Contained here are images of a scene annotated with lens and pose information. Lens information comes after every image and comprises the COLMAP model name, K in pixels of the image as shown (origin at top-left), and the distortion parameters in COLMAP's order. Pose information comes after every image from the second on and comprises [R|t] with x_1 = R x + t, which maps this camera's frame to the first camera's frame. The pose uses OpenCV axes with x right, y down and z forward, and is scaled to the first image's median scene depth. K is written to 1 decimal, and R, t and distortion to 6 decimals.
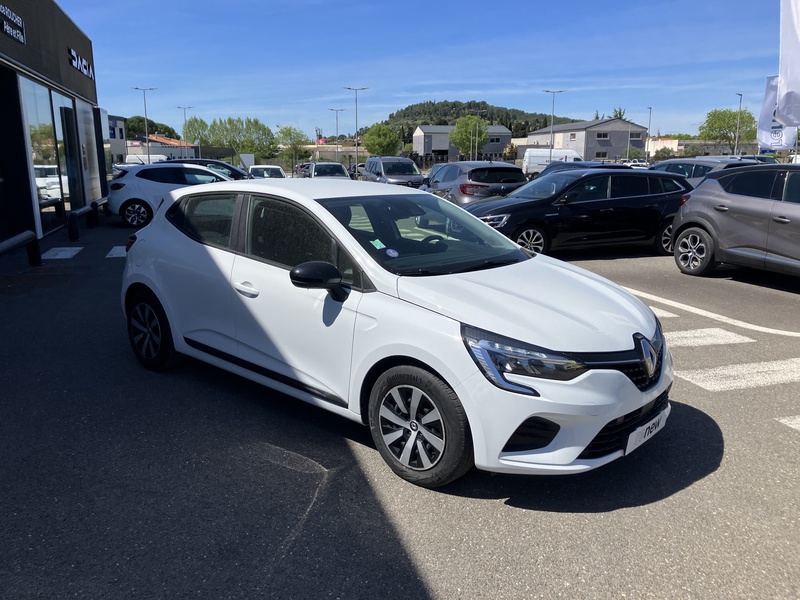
lens RADIAL K [[660.1, 0, 400.0], [0, 660.1, 300.0], [0, 0, 1]] dist [0.066120, -0.081381]
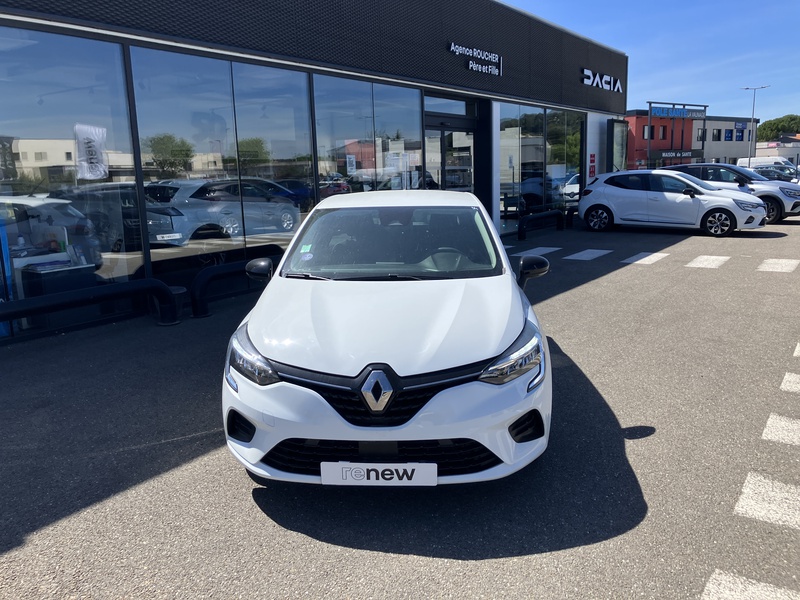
lens RADIAL K [[660.1, 0, 400.0], [0, 660.1, 300.0], [0, 0, 1]] dist [0.066120, -0.081381]
pose [[0.615019, 0.126691, -0.778268, 0.248193], [-0.131283, 0.989684, 0.057362, -0.021074], [0.777506, 0.066895, 0.625307, 0.106563]]
